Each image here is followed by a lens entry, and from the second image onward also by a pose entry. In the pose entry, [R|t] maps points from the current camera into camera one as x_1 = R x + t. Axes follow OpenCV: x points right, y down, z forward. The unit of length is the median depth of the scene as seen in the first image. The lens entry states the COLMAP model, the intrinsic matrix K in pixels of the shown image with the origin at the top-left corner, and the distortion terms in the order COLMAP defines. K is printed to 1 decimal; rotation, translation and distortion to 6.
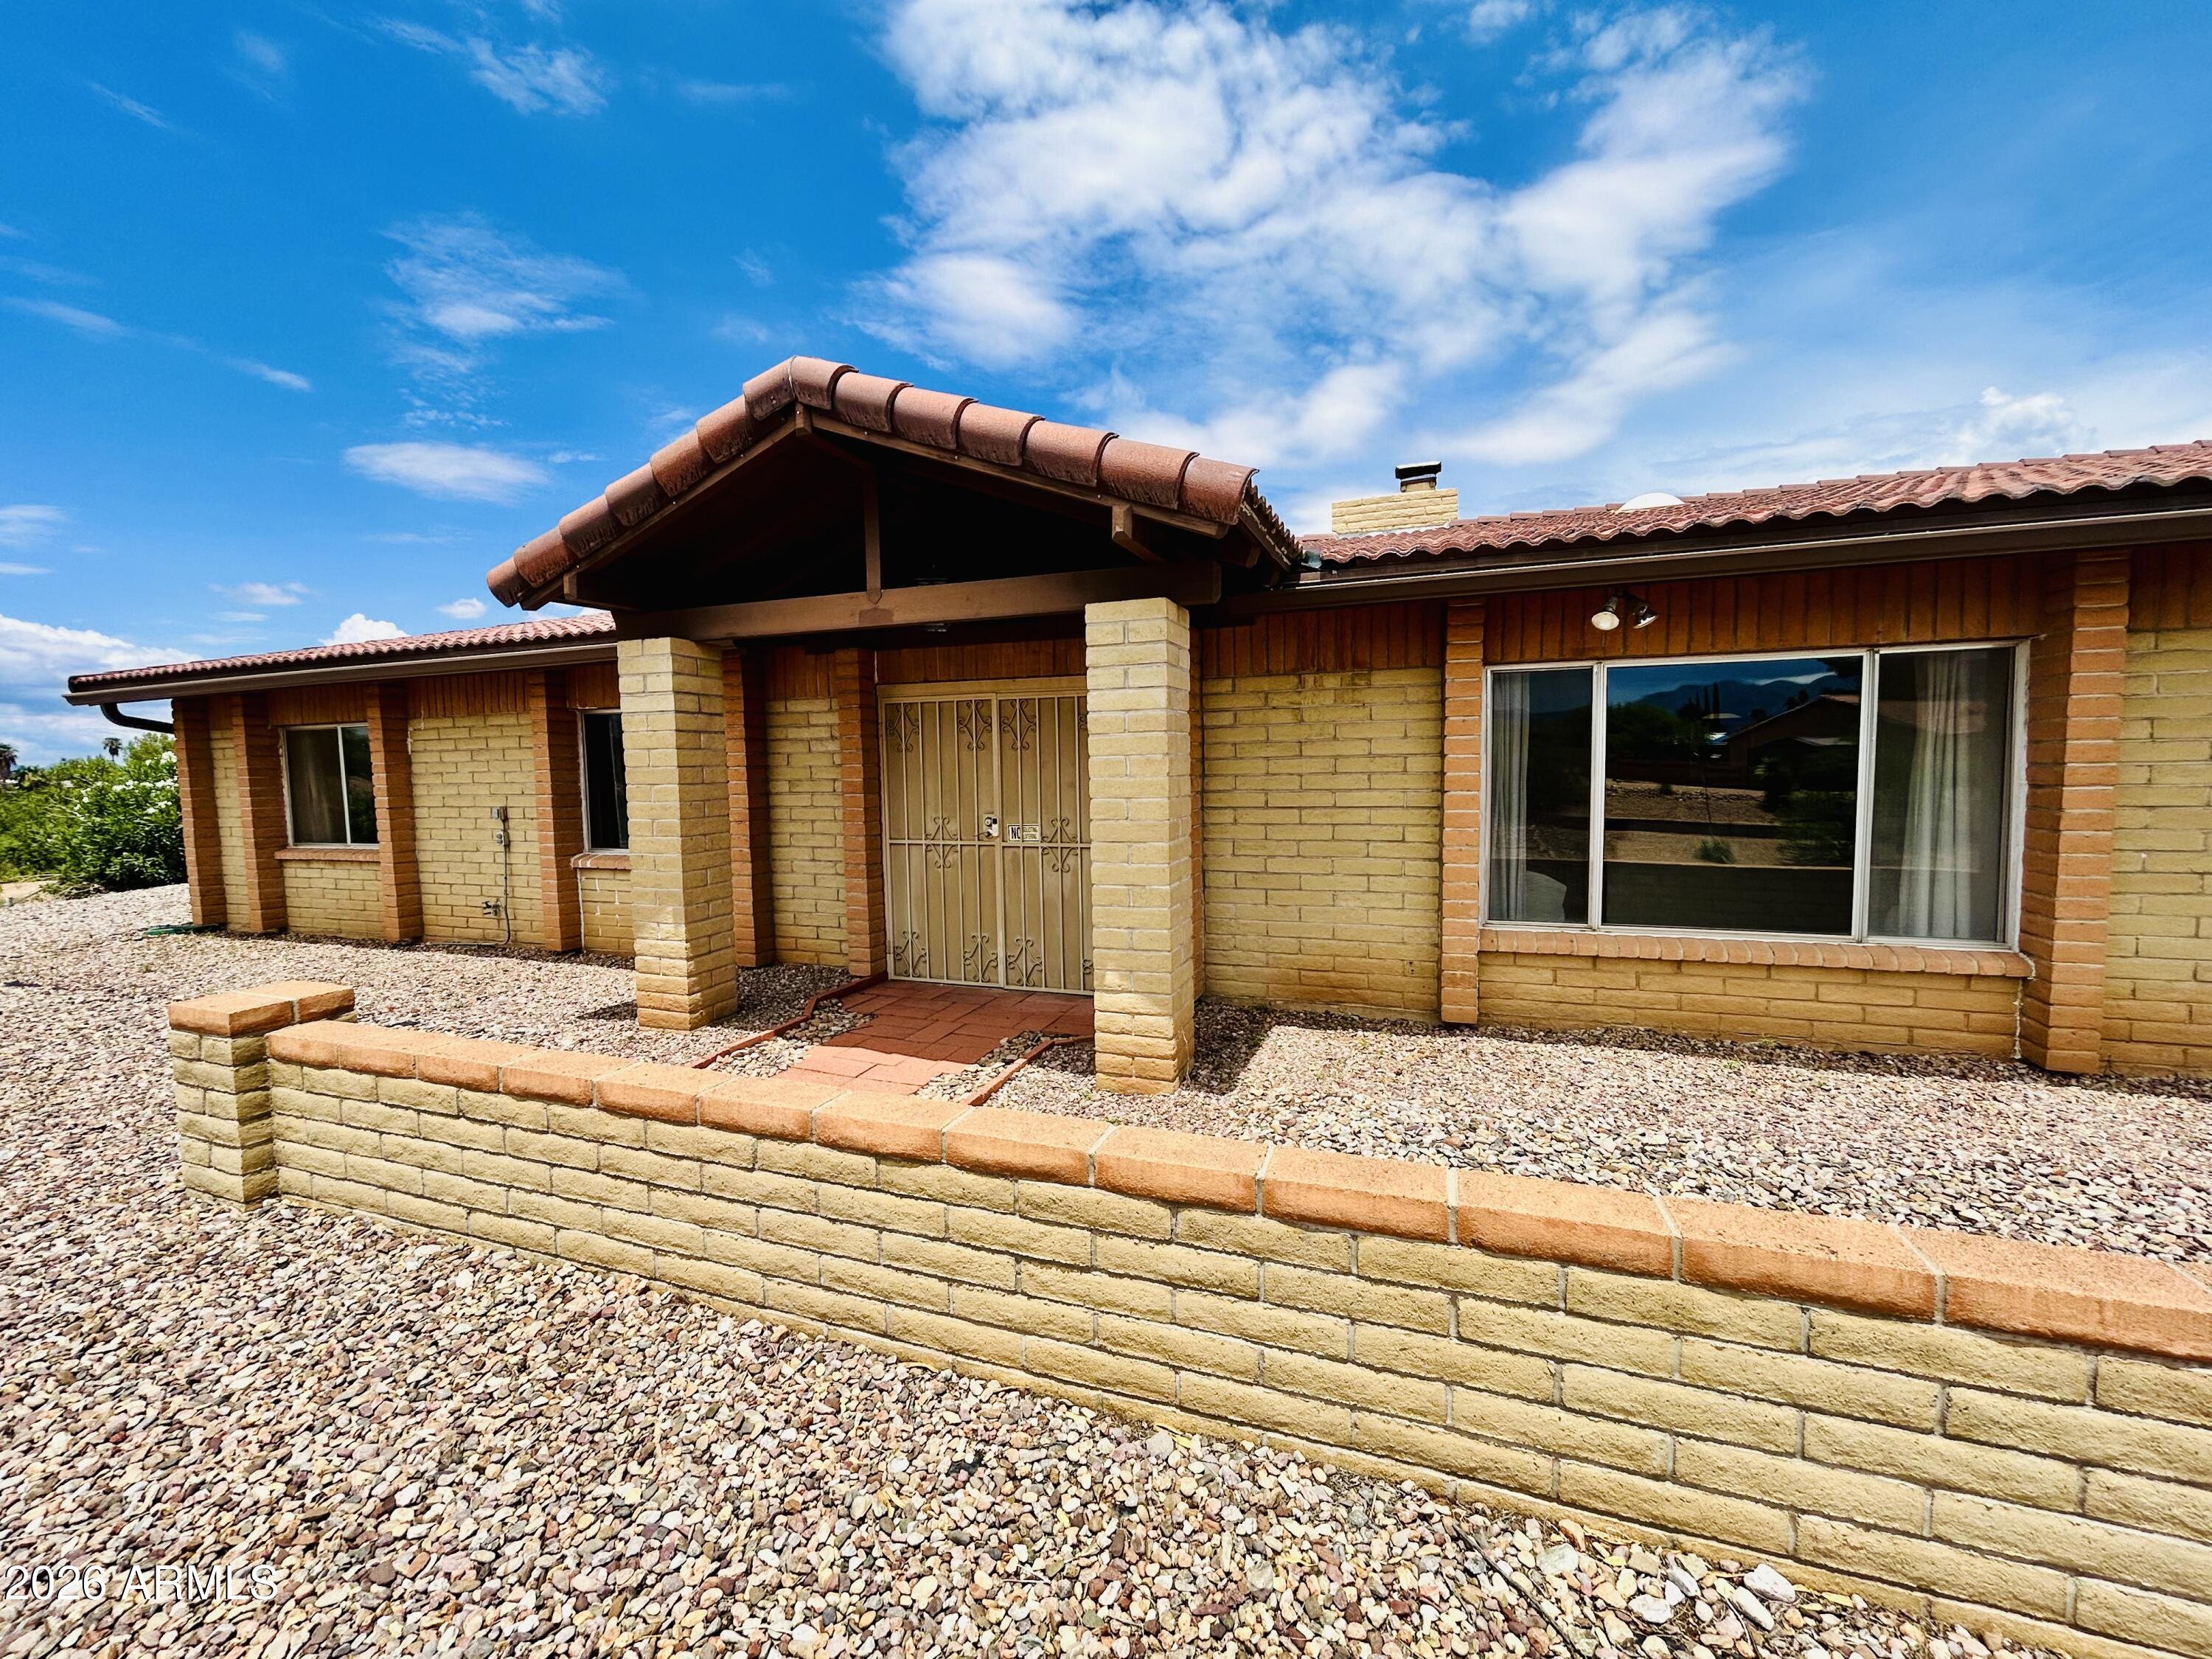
lens RADIAL K [[887.8, 0, 1100.3], [0, 887.8, 828.3], [0, 0, 1]] dist [0.001041, 0.001946]
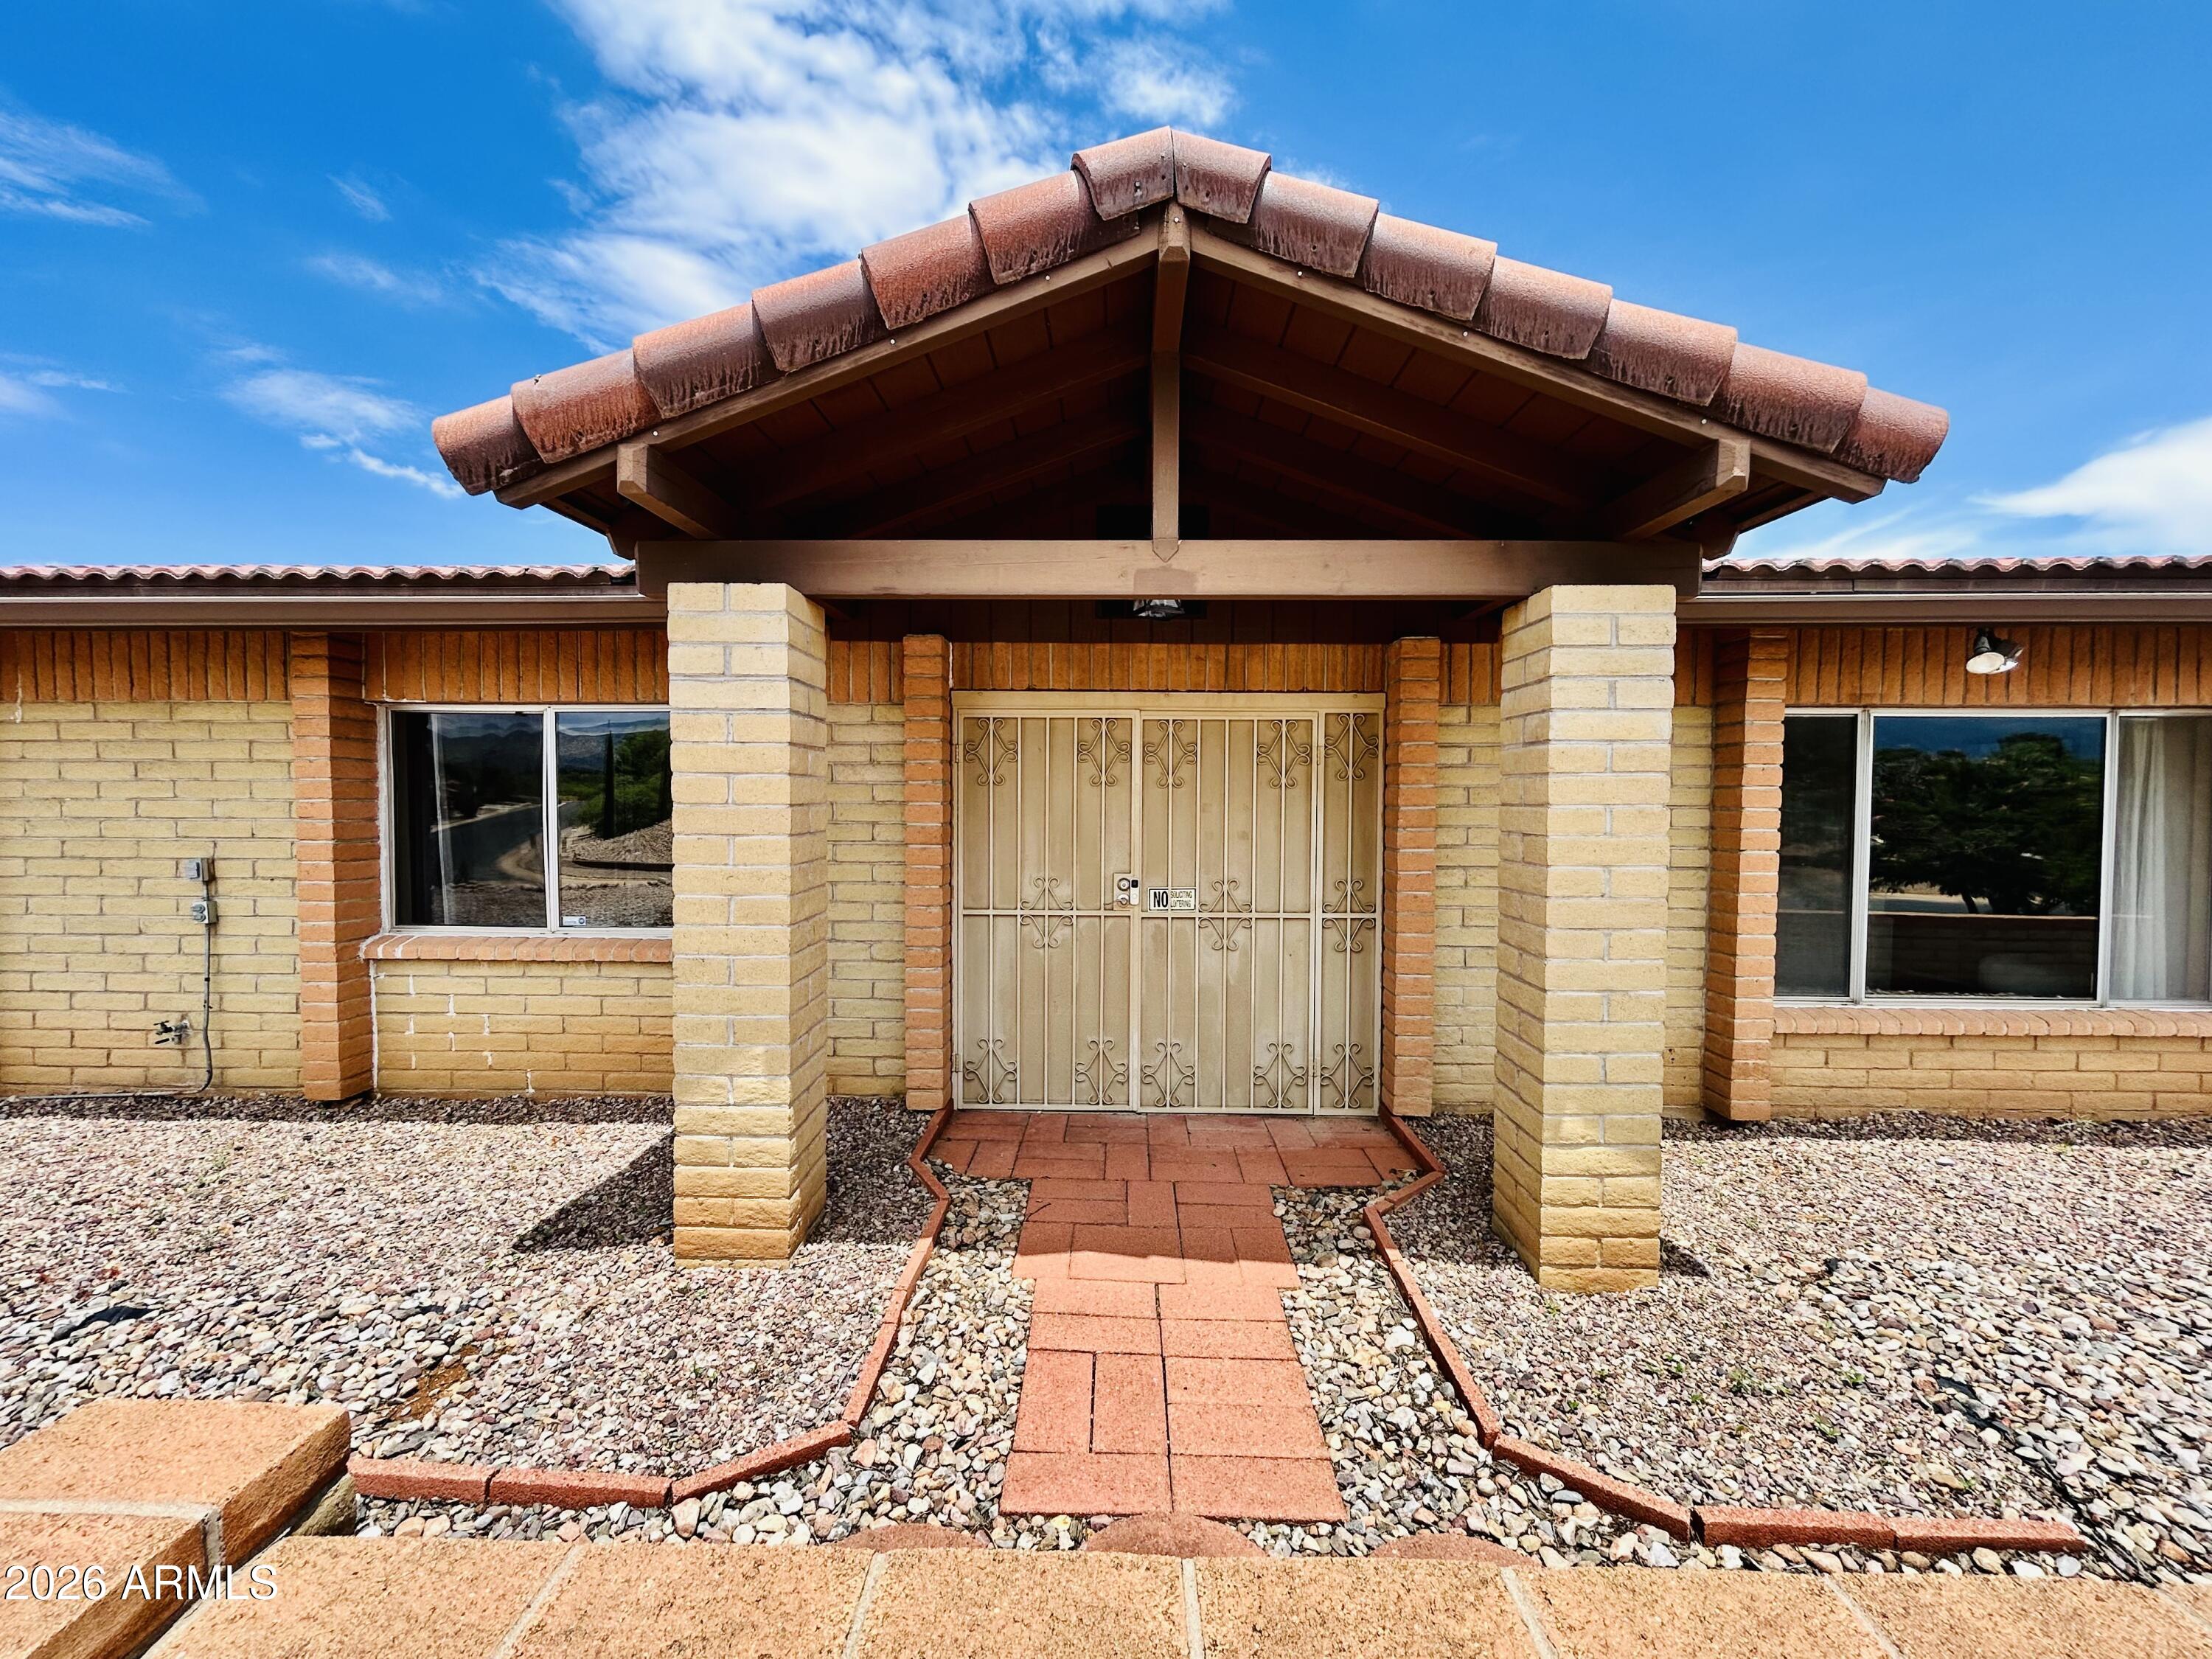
lens RADIAL K [[887.8, 0, 1102.1], [0, 887.8, 826.6], [0, 0, 1]] dist [0.001041, 0.001946]
pose [[0.945932, 0.010958, 0.324180, -0.367854], [0.002527, 0.999150, -0.041149, -0.023996], [-0.324355, 0.039743, 0.945100, 0.299782]]
